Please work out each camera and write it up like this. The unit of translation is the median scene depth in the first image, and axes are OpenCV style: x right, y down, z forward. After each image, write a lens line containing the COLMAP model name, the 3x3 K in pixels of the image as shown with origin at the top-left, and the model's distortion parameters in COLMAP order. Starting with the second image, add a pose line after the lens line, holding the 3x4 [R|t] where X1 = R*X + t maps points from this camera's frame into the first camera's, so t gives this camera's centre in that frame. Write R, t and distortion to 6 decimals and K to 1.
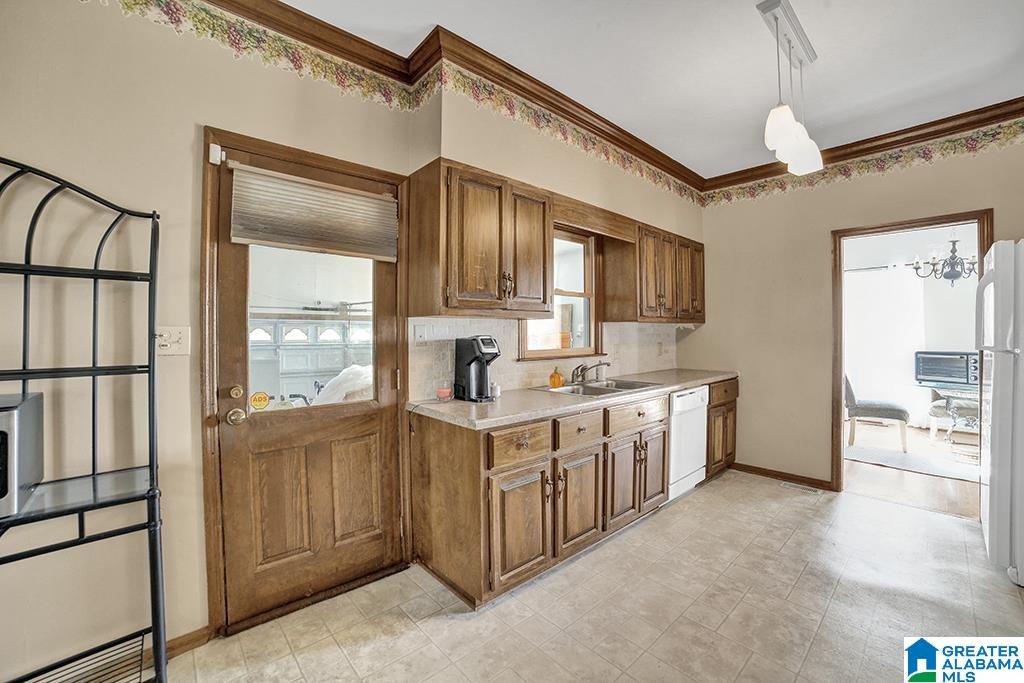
lens RADIAL K [[439.5, 0, 512.1], [0, 439.5, 334.9], [0, 0, 1]] dist [-0.036446, 0.000330]
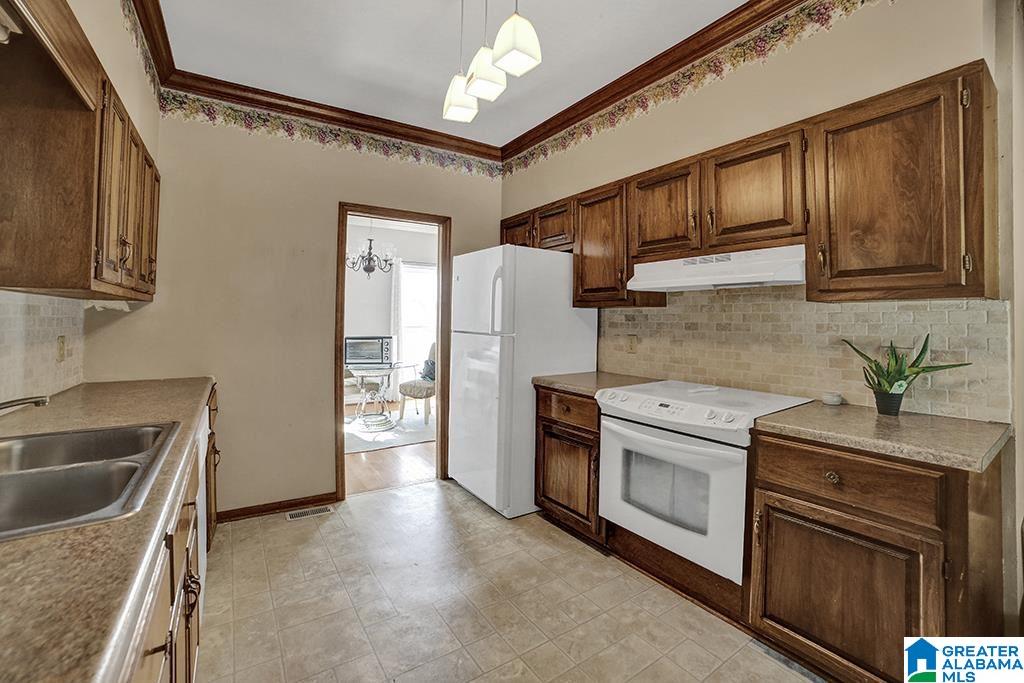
lens RADIAL K [[445.0, 0, 511.9], [0, 445.0, 315.1], [0, 0, 1]] dist [-0.046152, 0.000271]
pose [[0.184848, 0.013637, 0.982672, -0.074283], [-0.000078, 0.999904, -0.013862, -0.000791], [-0.982767, 0.002485, 0.184831, 0.577340]]
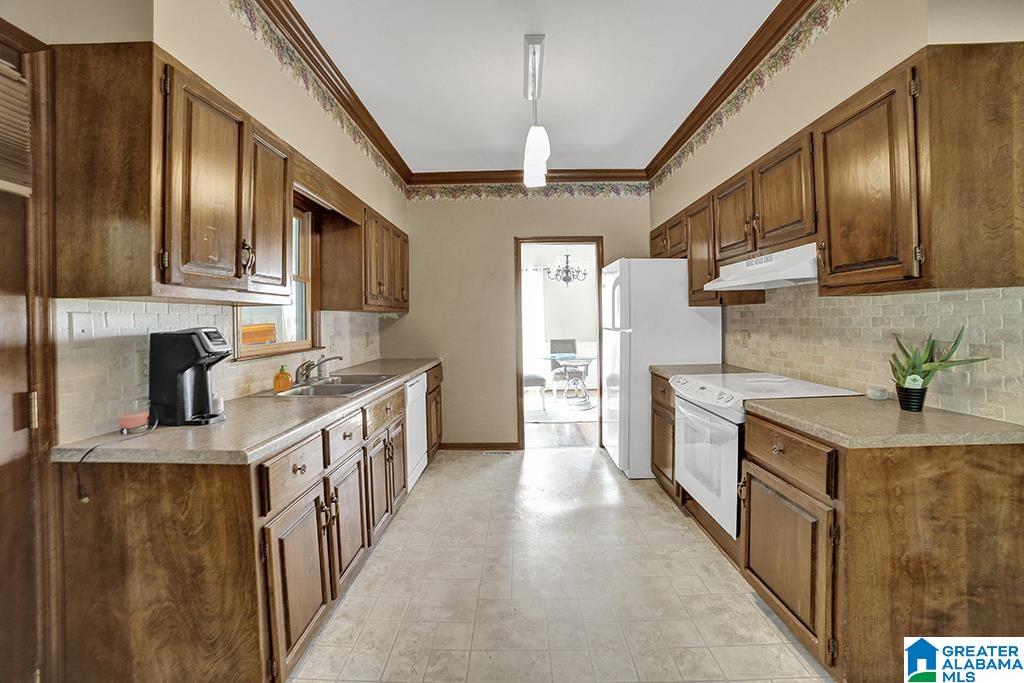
lens RADIAL K [[440.4, 0, 513.1], [0, 440.4, 318.5], [0, 0, 1]] dist [0.003155, 0.000894]
pose [[0.702104, -0.005364, 0.712054, -0.186621], [0.018031, 0.999785, -0.010247, 0.002704], [-0.711846, 0.020034, 0.702050, 0.140488]]
